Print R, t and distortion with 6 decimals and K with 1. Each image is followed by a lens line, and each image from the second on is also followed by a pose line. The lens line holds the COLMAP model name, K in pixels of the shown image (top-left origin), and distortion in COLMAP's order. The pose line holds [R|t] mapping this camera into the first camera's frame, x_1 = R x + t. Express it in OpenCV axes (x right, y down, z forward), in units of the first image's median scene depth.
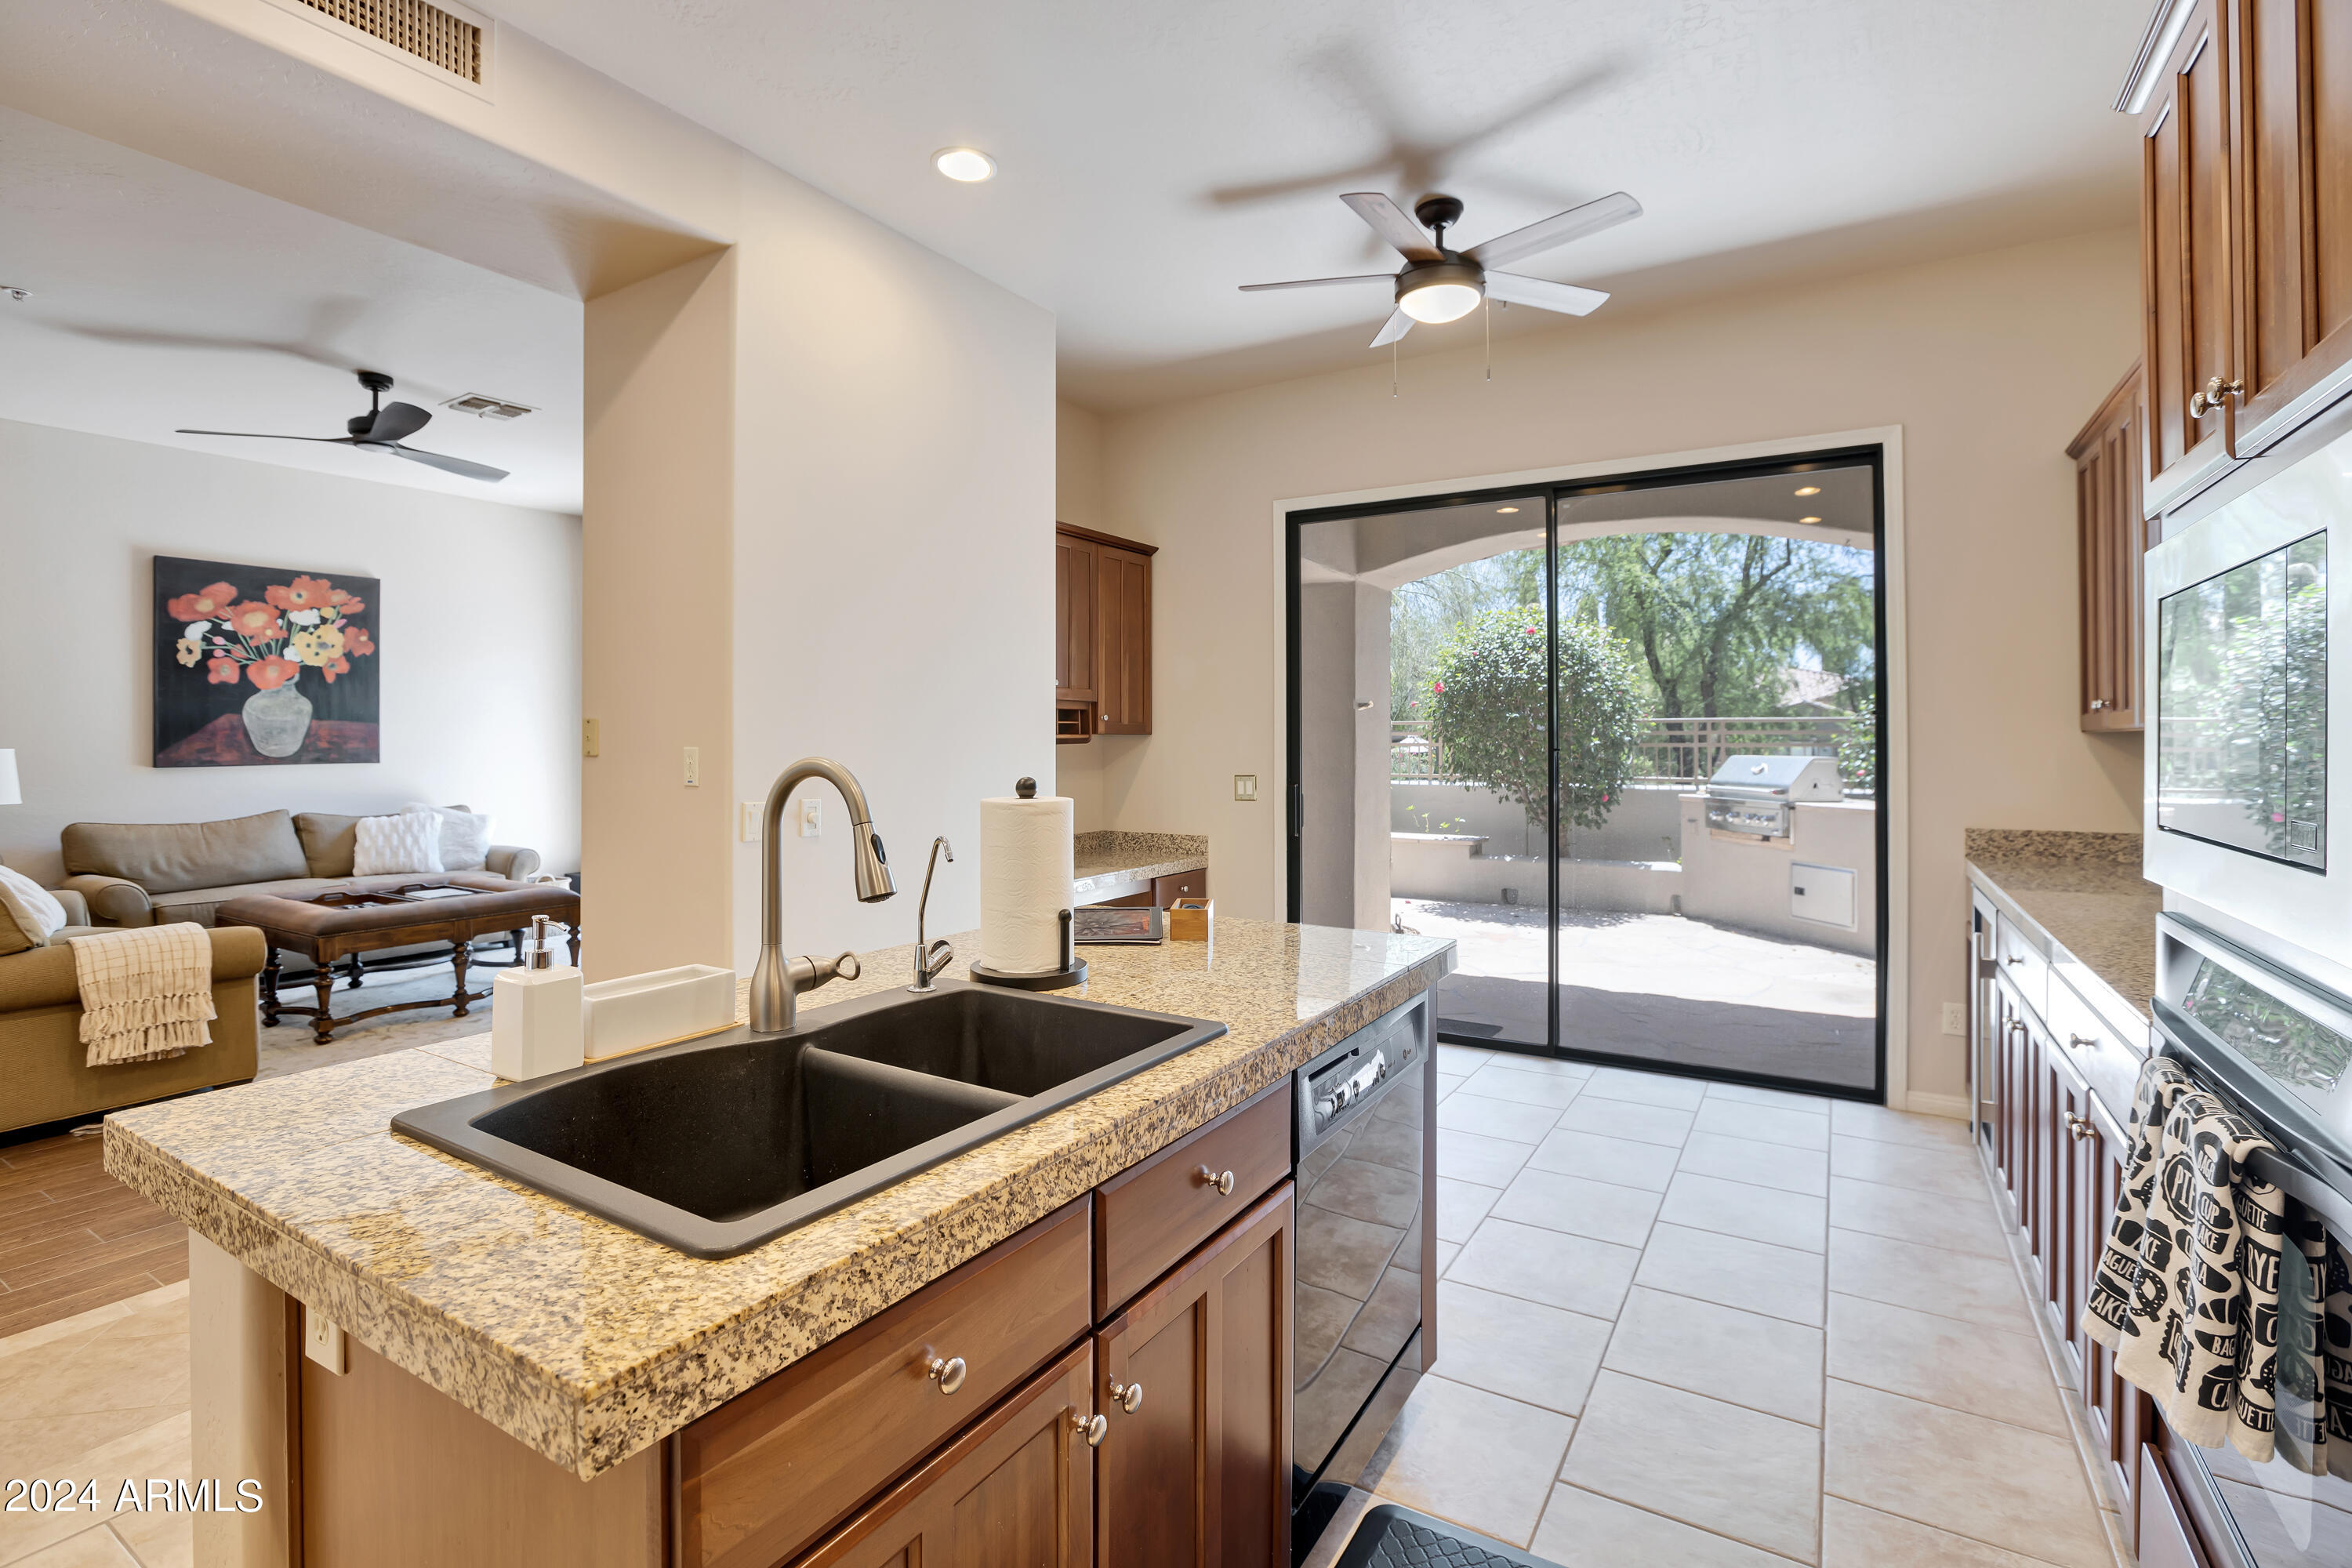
lens RADIAL K [[1092.0, 0, 1163.5], [0, 1092.0, 739.3], [0, 0, 1]] dist [-0.021780, 0.001234]
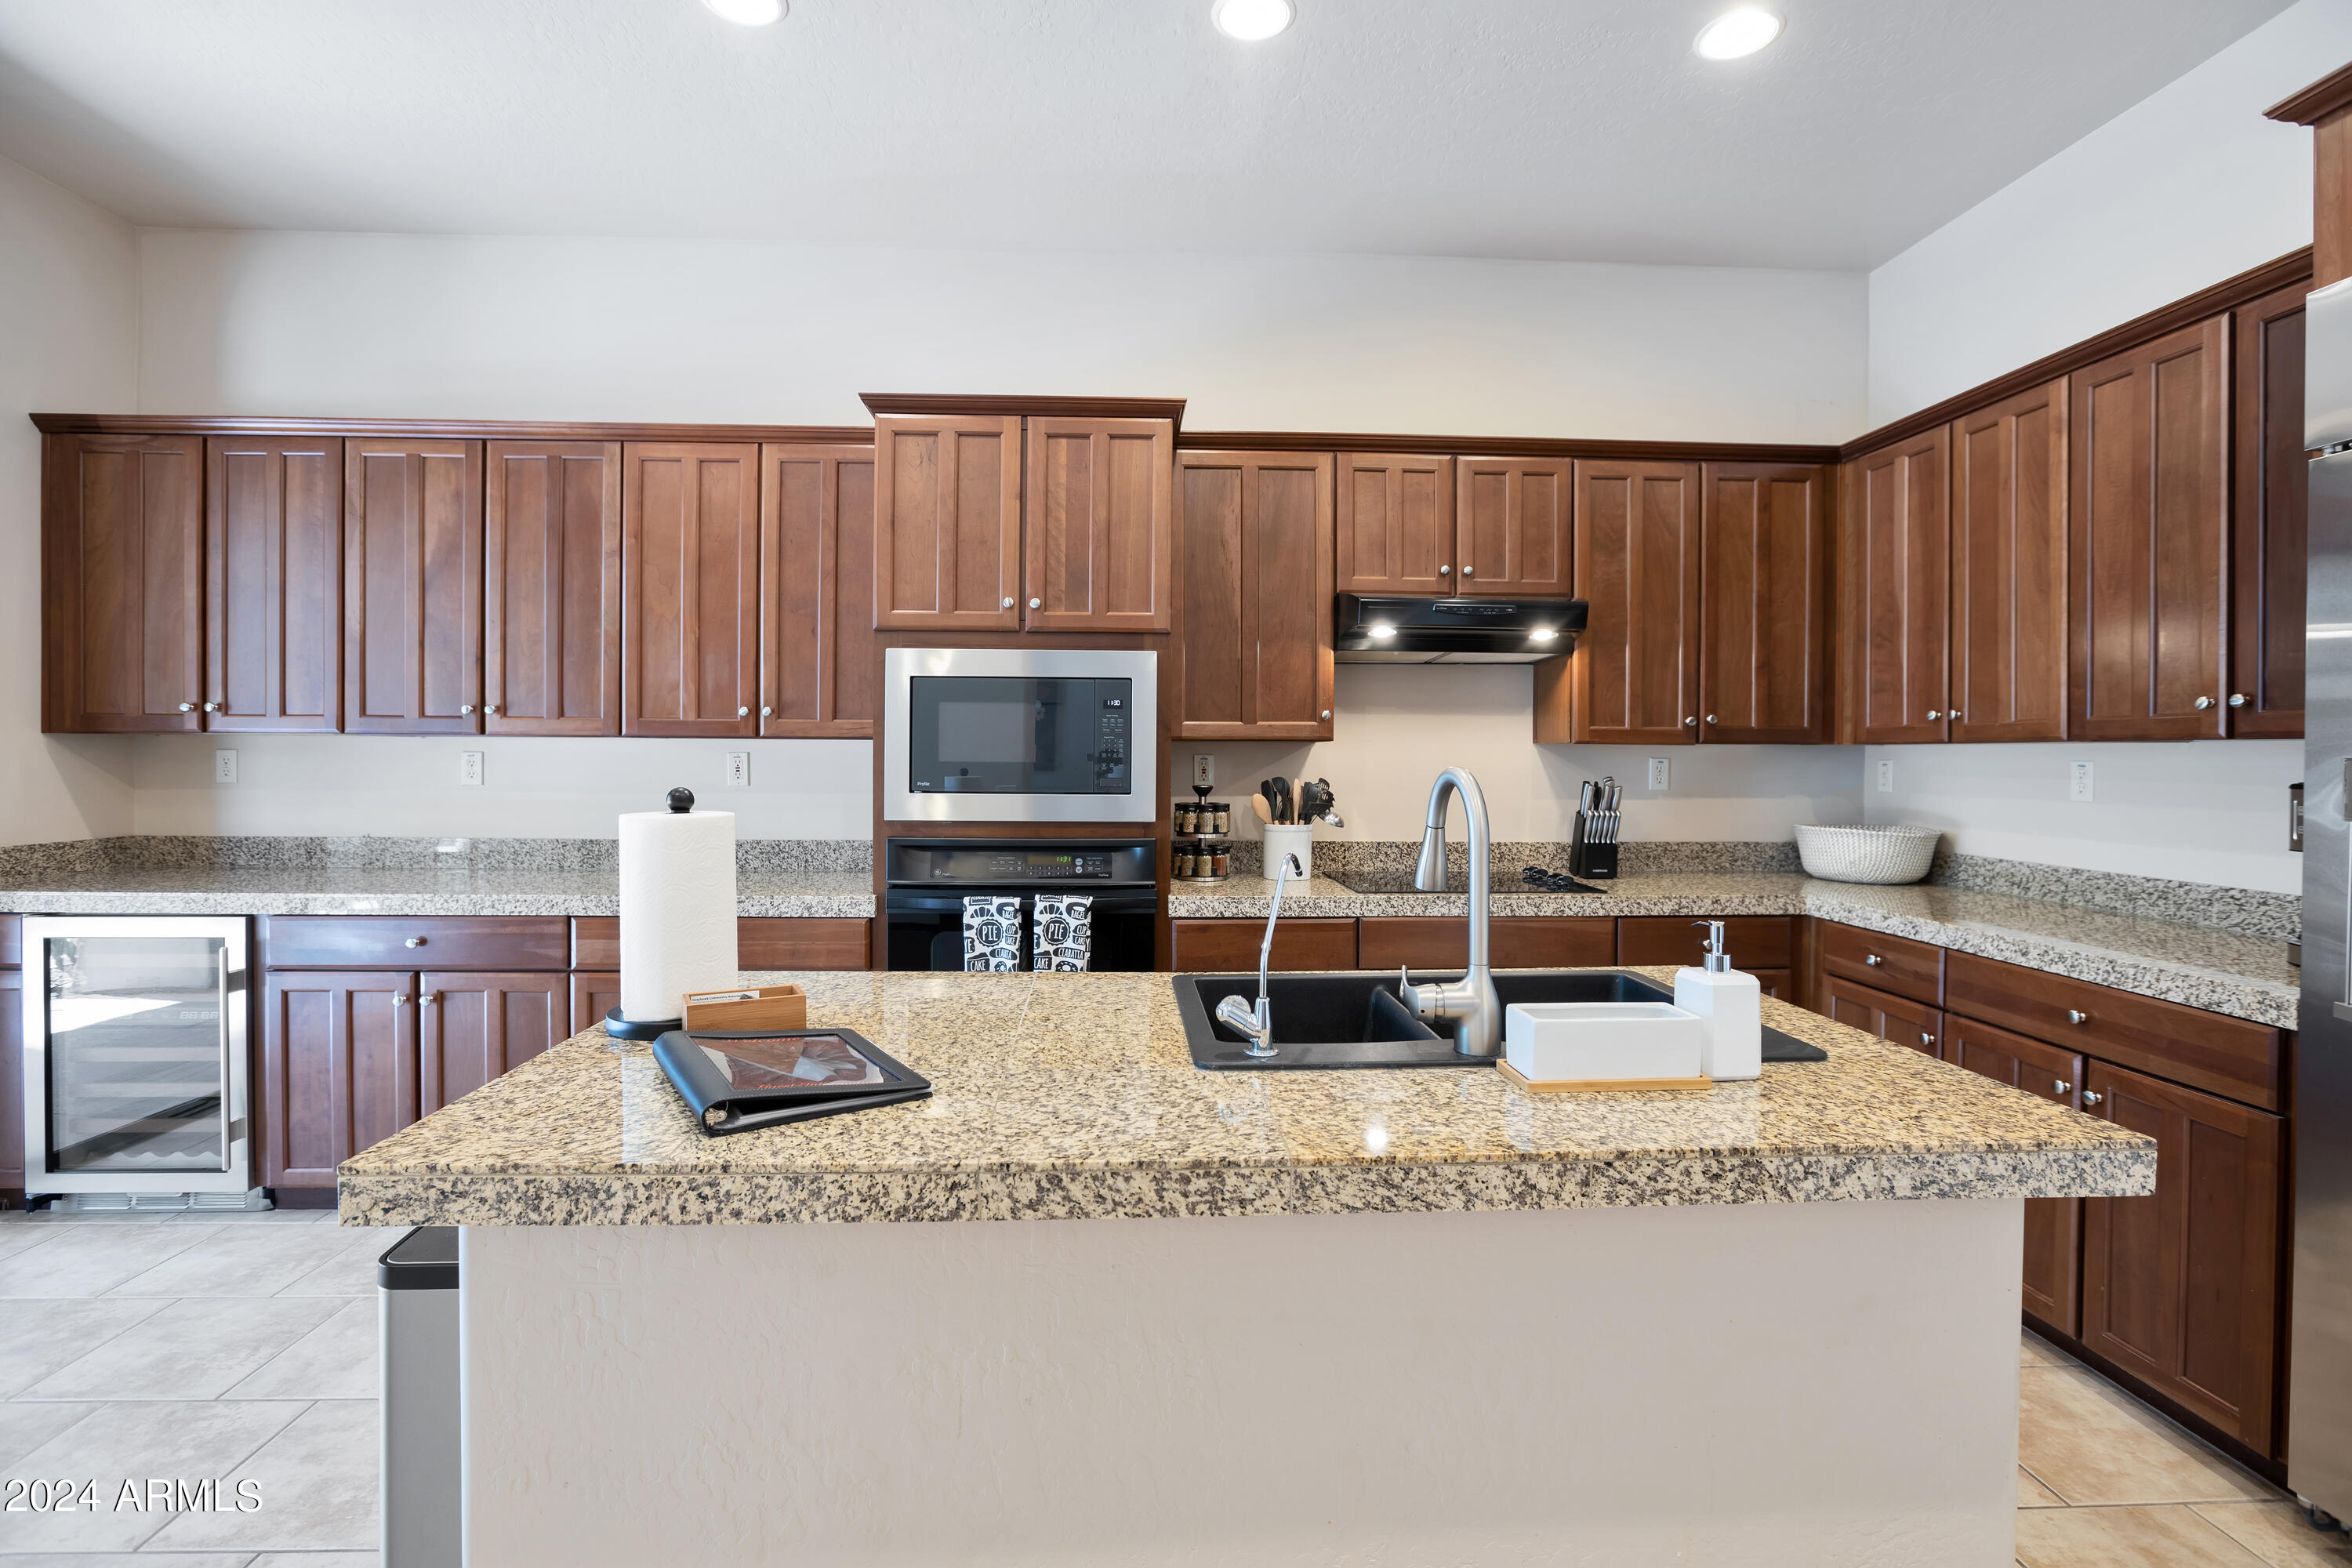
lens RADIAL K [[1088.2, 0, 1170.2], [0, 1088.2, 759.5], [0, 0, 1]] dist [-0.026273, 0.003195]
pose [[-0.565695, -0.012833, 0.824514, -0.195022], [-0.007583, 0.999918, 0.010361, -0.000425], [-0.824579, -0.000391, -0.565746, 0.338458]]
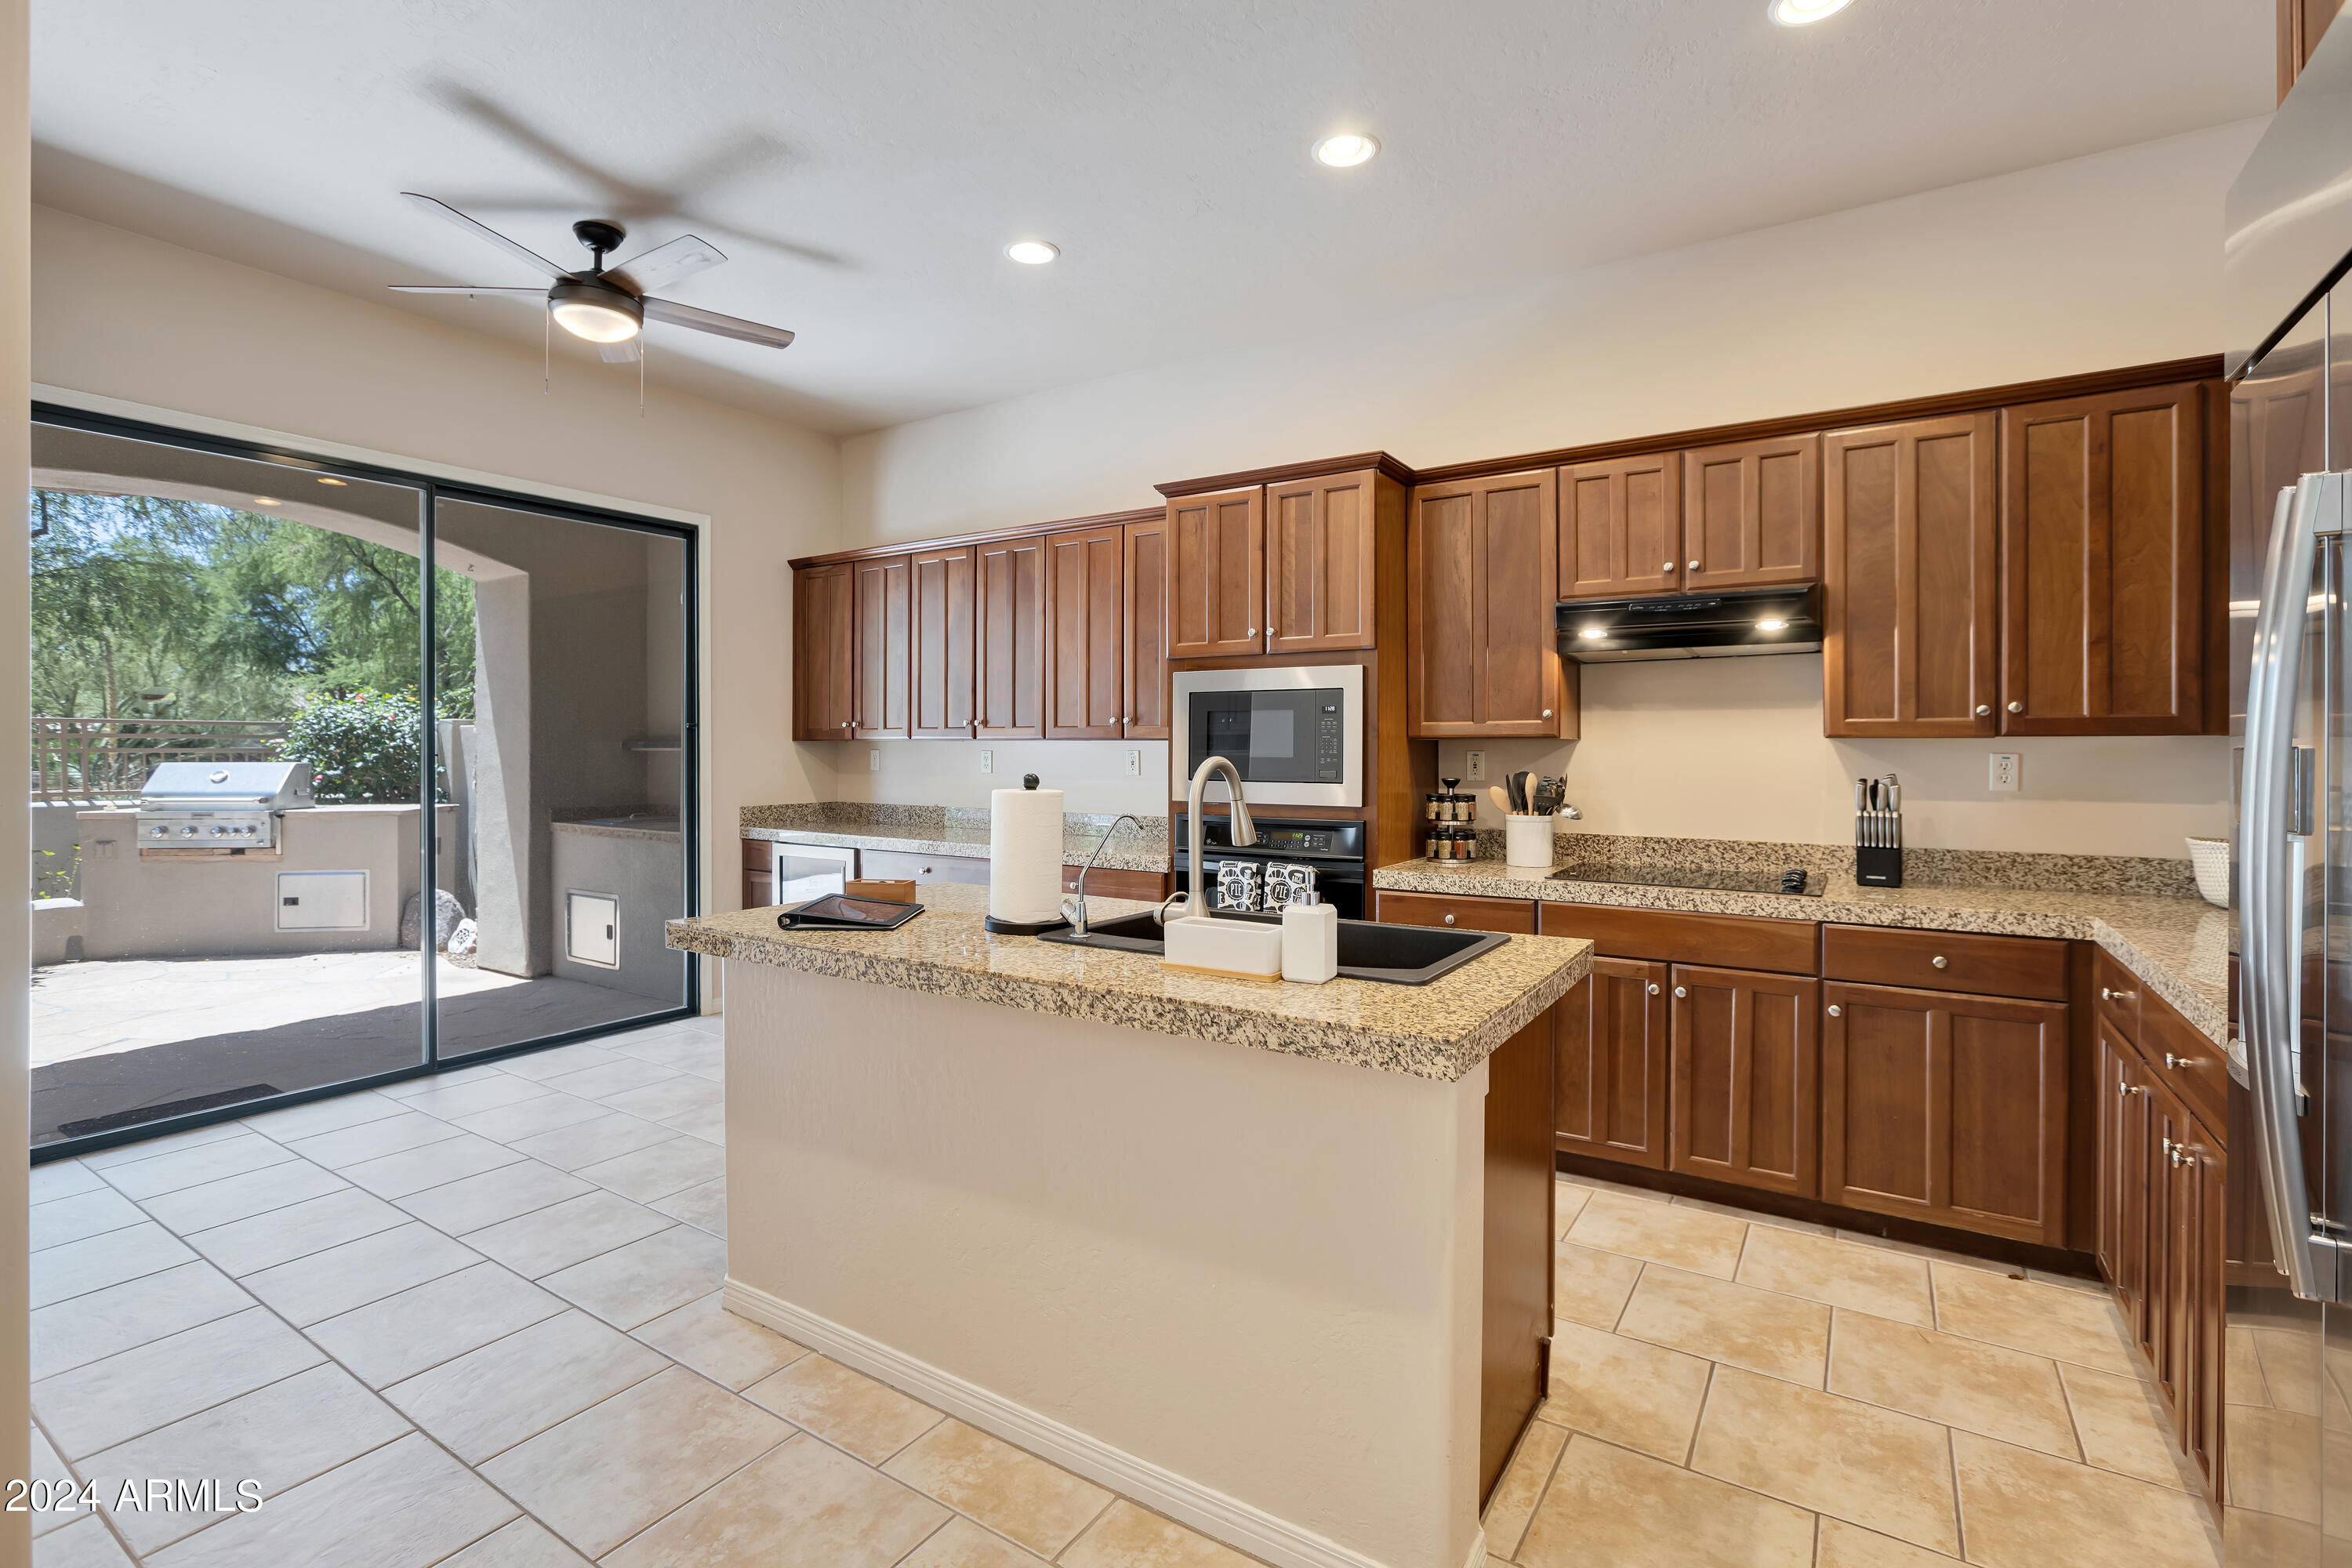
lens RADIAL K [[1092.0, 0, 1155.5], [0, 1092.0, 751.4], [0, 0, 1]] dist [-0.021780, 0.001234]
pose [[0.032911, -0.004158, 0.999450, -0.342161], [-0.002010, 0.999989, 0.004227, 0.000383], [-0.999456, -0.002148, 0.032902, 0.193940]]
